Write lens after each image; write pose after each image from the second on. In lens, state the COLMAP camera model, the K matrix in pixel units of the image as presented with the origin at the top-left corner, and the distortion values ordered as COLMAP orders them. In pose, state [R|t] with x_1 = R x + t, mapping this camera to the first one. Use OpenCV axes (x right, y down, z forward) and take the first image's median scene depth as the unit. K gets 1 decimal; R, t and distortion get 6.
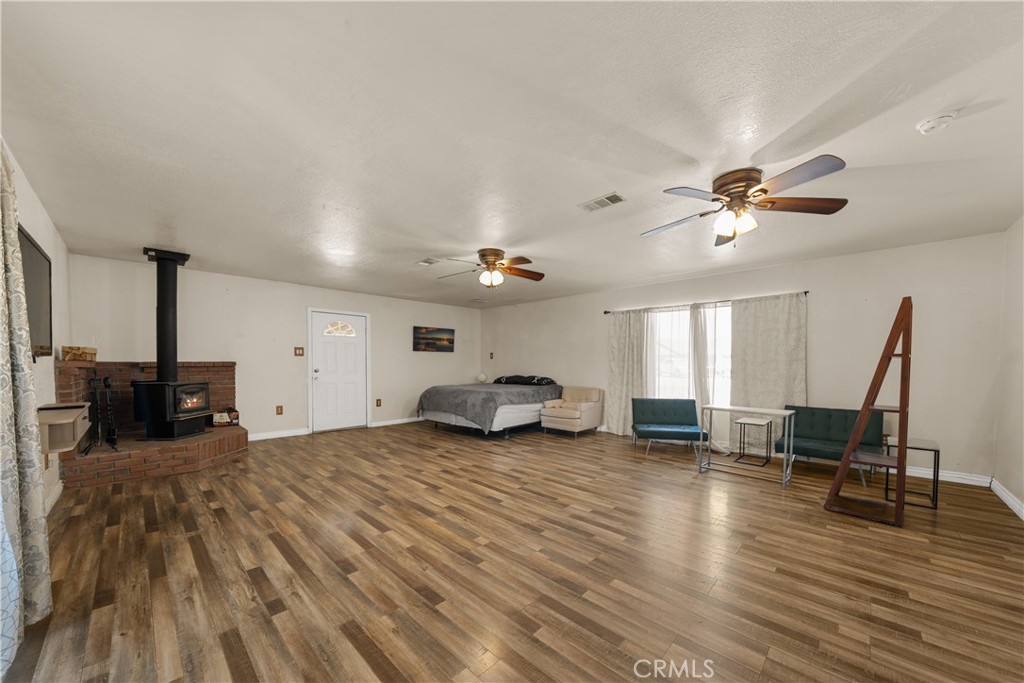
lens RADIAL K [[366.3, 0, 515.6], [0, 366.3, 375.3], [0, 0, 1]] dist [-0.000653, -0.000051]
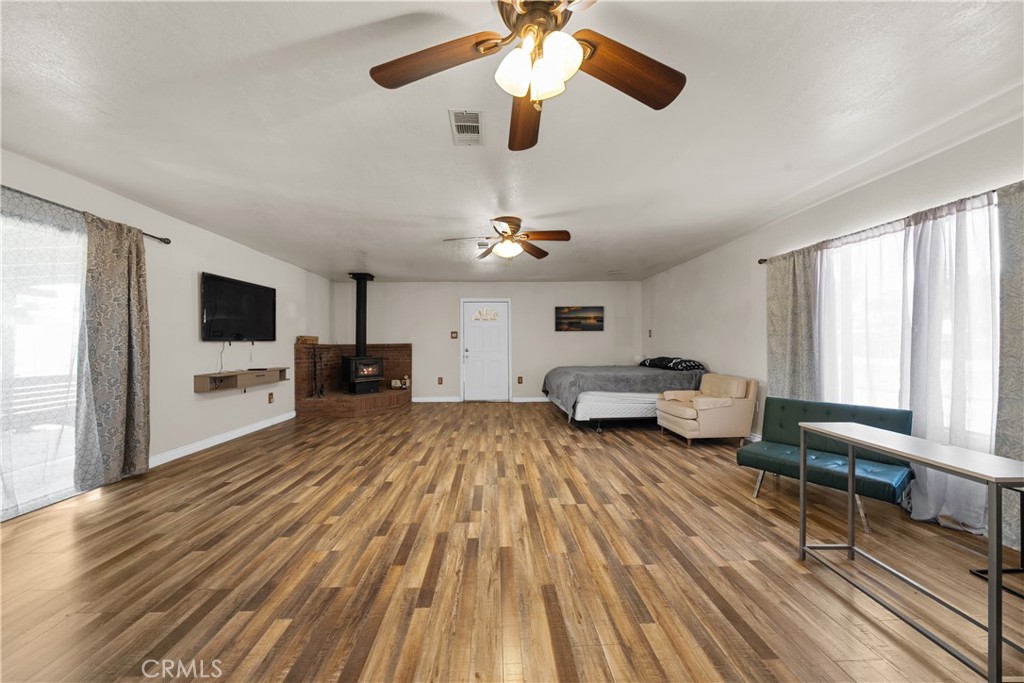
lens RADIAL K [[353.4, 0, 509.5], [0, 353.4, 345.0], [0, 0, 1]] dist [-0.001614, -0.000106]
pose [[0.715548, -0.007345, -0.698525, 0.442522], [-0.013692, 0.999605, -0.024537, -0.003671], [0.698429, 0.027122, 0.715165, 0.303716]]
